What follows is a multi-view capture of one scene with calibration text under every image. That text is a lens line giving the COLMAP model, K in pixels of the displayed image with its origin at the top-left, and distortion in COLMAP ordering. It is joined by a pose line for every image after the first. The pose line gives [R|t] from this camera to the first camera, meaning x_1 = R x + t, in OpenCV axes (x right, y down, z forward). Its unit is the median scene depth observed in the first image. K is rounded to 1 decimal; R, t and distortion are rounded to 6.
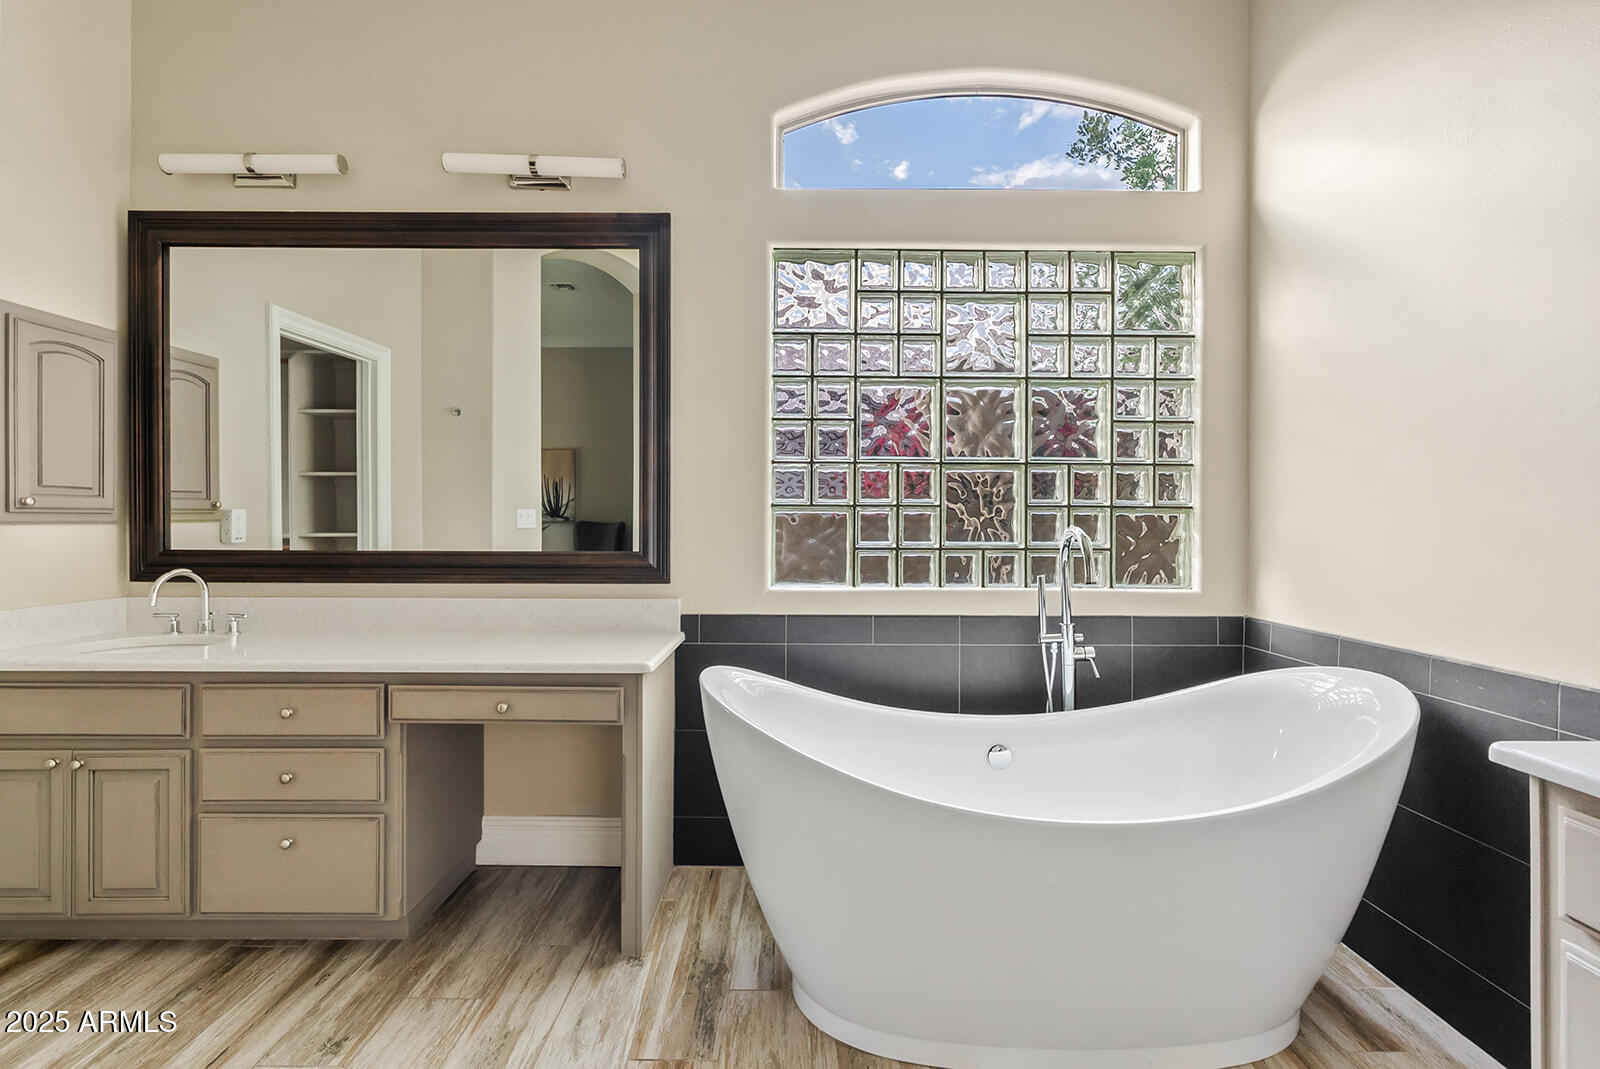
lens RADIAL K [[731.1, 0, 798.0], [0, 731.1, 524.3], [0, 0, 1]] dist [-0.003564, 0.000174]
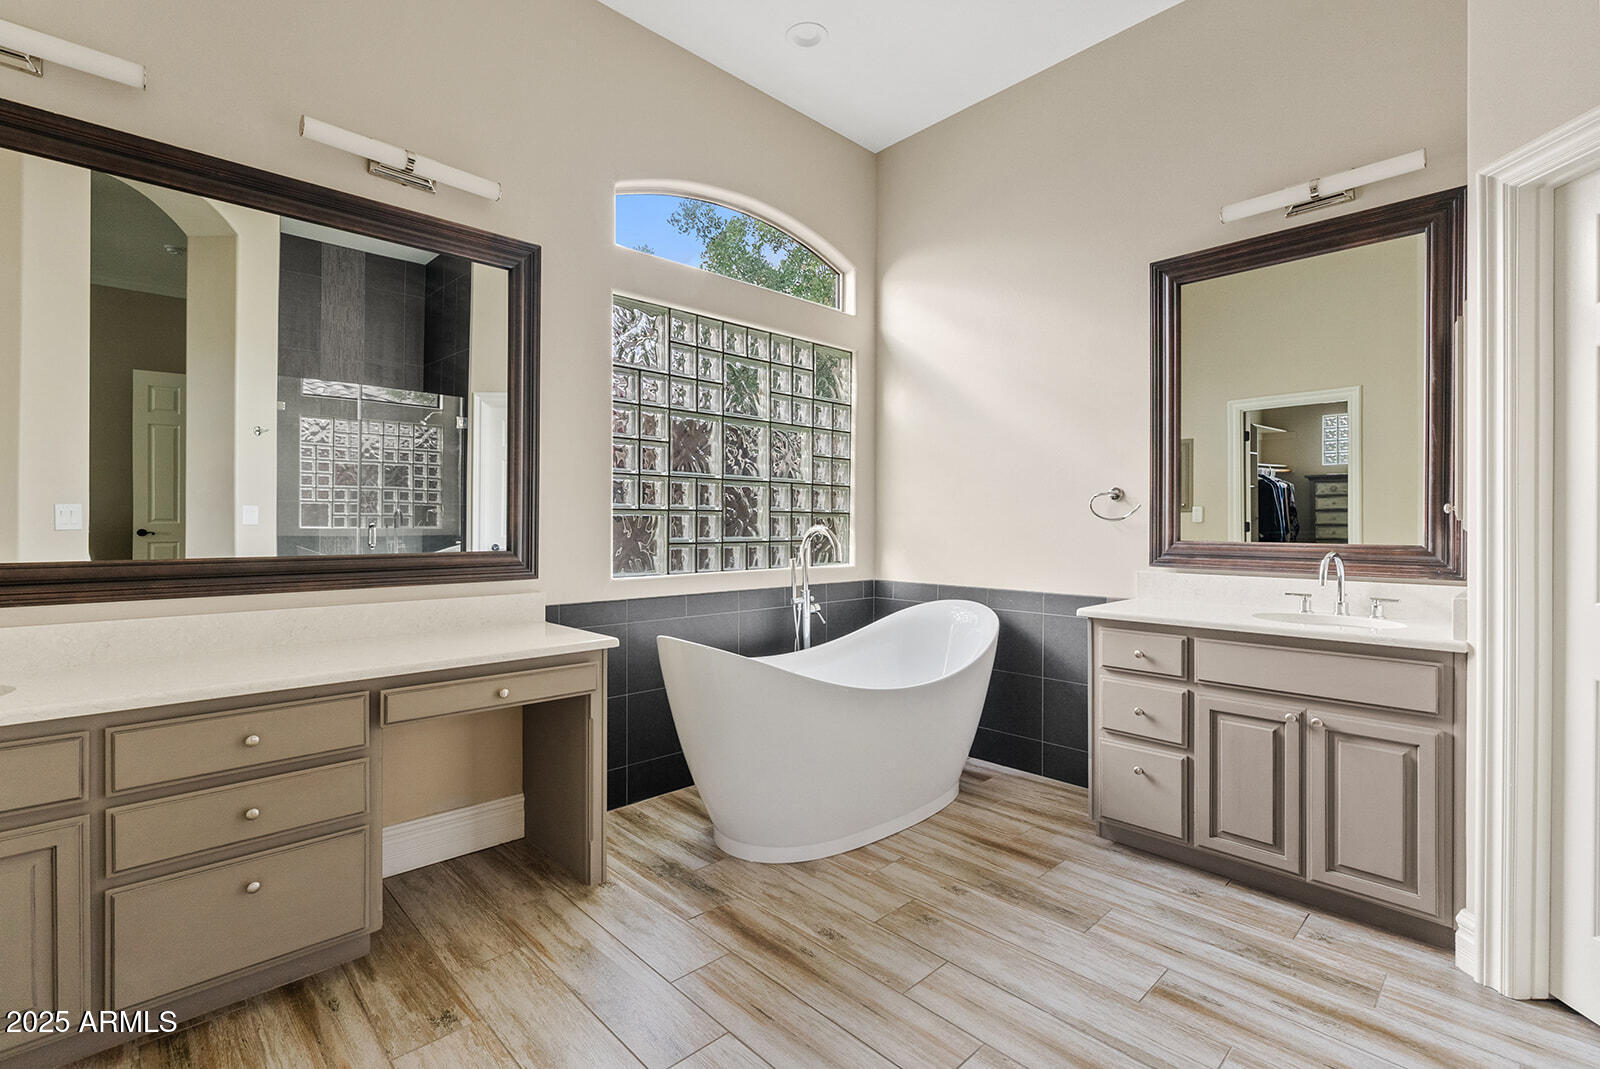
lens RADIAL K [[731.1, 0, 806.1], [0, 731.1, 528.9], [0, 0, 1]] dist [-0.003564, 0.000174]
pose [[0.718107, -0.007069, 0.695897, -0.684217], [0.003460, 0.999972, 0.006587, -0.000471], [-0.695924, -0.002322, 0.718111, -0.085509]]
